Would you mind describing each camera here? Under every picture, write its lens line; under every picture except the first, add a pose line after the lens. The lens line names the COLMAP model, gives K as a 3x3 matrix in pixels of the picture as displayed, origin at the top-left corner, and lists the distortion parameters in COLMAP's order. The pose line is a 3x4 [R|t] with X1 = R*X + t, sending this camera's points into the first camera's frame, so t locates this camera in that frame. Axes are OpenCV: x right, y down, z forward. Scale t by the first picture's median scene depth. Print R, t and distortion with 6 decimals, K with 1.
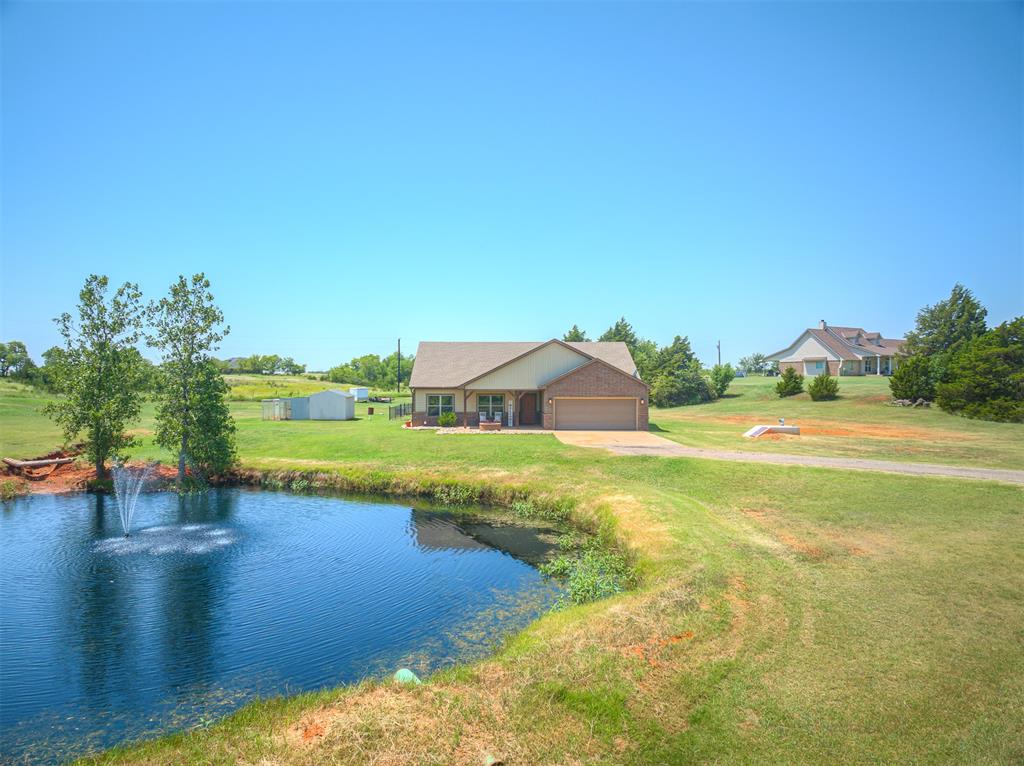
lens RADIAL K [[697.5, 0, 512.3], [0, 697.5, 387.0], [0, 0, 1]] dist [0.032582, -0.019081]
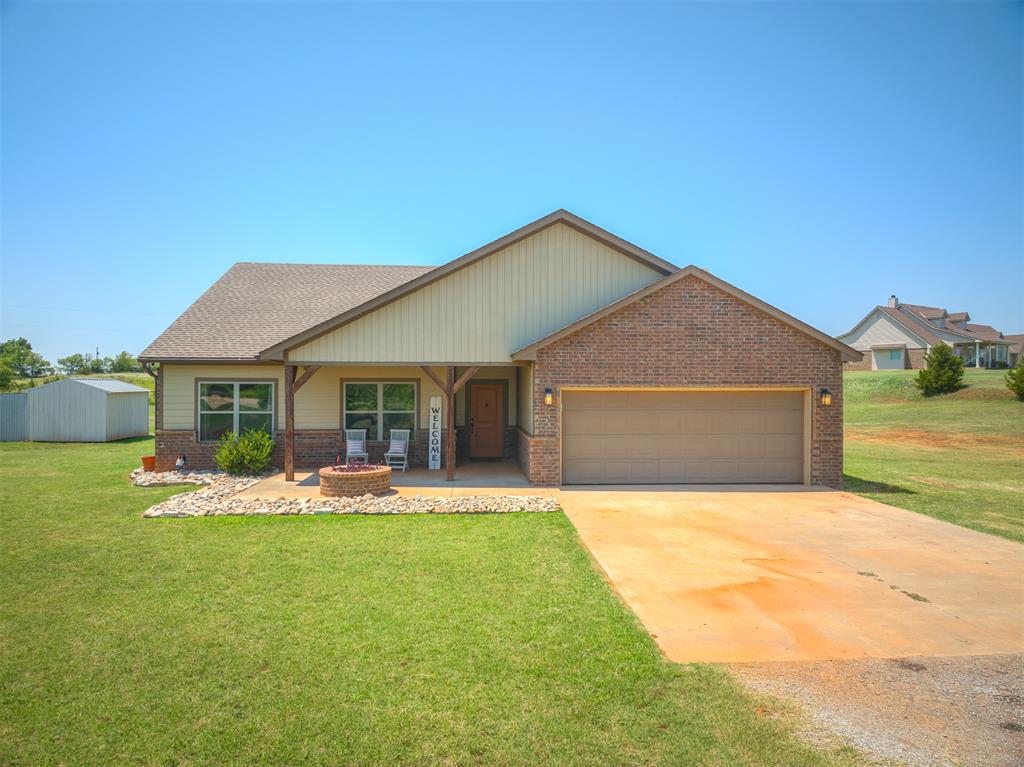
lens RADIAL K [[697.5, 0, 511.7], [0, 697.5, 383.9], [0, 0, 1]] dist [0.032582, -0.019081]
pose [[0.999537, 0.001108, 0.030408, 0.025656], [-0.000822, 0.999955, -0.009426, 0.015840], [-0.030417, 0.009396, 0.999493, 0.636041]]
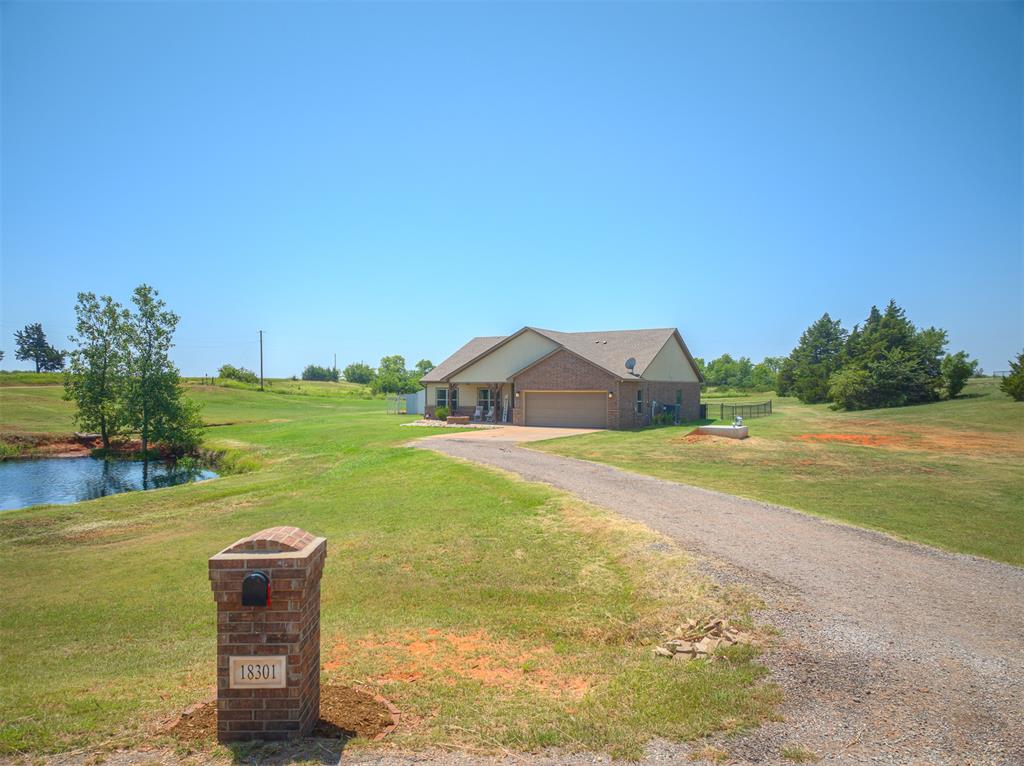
lens RADIAL K [[697.5, 0, 515.7], [0, 697.5, 384.2], [0, 0, 1]] dist [0.032582, -0.019081]
pose [[0.834330, -0.006638, -0.551225, 0.531705], [-0.001635, 0.999893, -0.014516, 0.019054], [0.551263, 0.013013, 0.834230, 0.213063]]
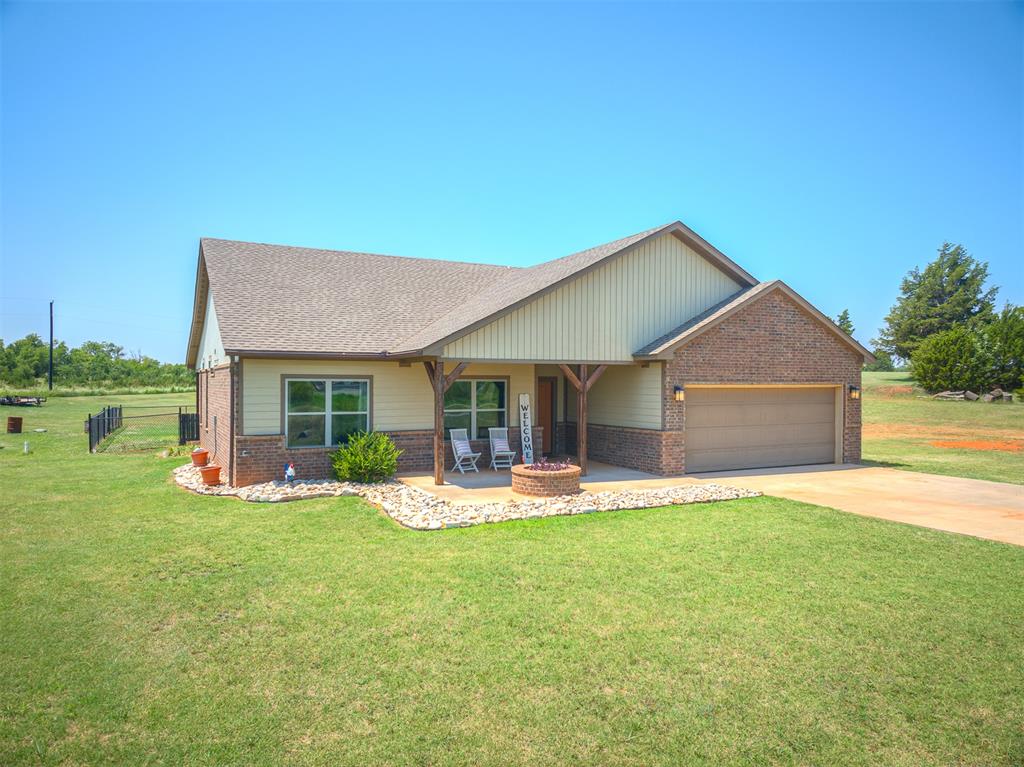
lens RADIAL K [[697.5, 0, 514.4], [0, 697.5, 382.8], [0, 0, 1]] dist [0.032582, -0.019081]
pose [[0.901088, 0.000664, 0.433636, -0.163453], [0.001823, 0.999984, -0.005320, 0.015096], [-0.433633, 0.005584, 0.901072, 0.674981]]
